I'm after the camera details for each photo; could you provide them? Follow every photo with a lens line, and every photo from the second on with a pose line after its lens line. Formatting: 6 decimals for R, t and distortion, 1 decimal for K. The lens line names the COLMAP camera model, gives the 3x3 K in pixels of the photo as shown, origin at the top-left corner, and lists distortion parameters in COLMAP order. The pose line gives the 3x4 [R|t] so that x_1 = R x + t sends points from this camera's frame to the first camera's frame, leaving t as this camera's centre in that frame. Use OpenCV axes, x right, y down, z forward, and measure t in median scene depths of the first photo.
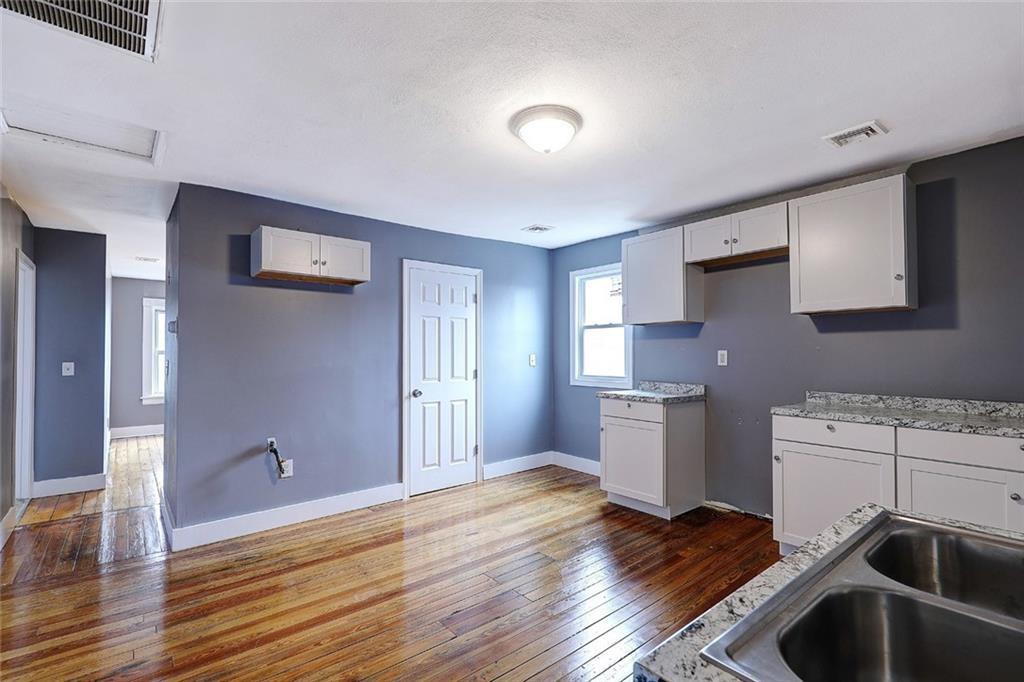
lens RADIAL K [[469.9, 0, 517.8], [0, 469.9, 345.7], [0, 0, 1]] dist [0.001494, -0.000427]
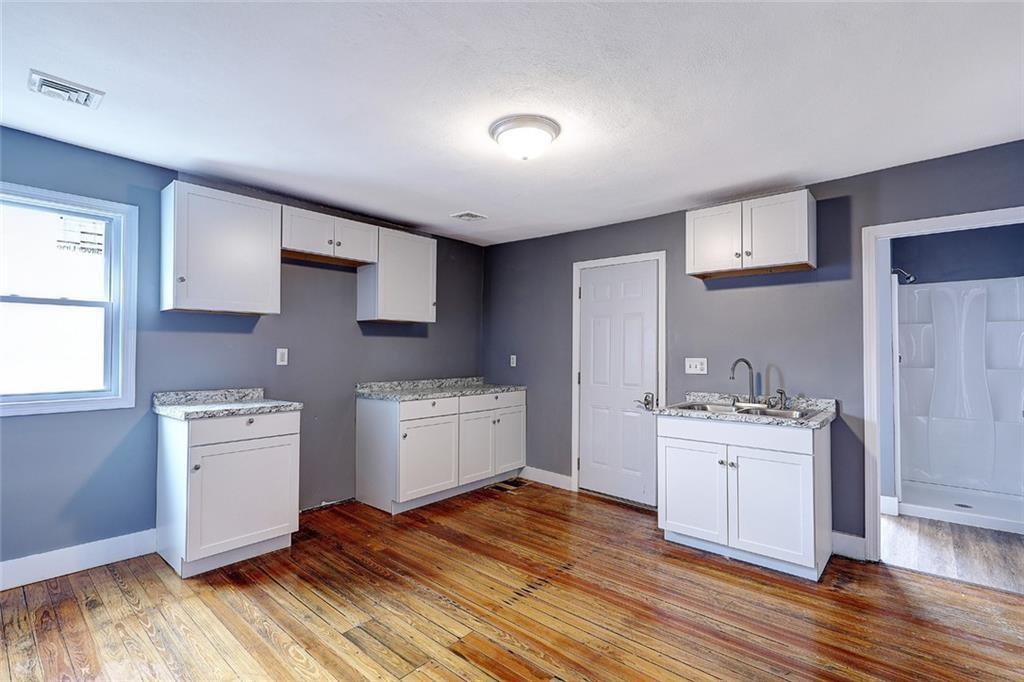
lens RADIAL K [[469.9, 0, 516.8], [0, 469.9, 342.5], [0, 0, 1]] dist [0.001494, -0.000427]
pose [[-0.165703, 0.019963, 0.985974, -0.588912], [-0.020849, 0.999501, -0.023741, 0.010884], [-0.985955, -0.024491, -0.165204, 0.729318]]
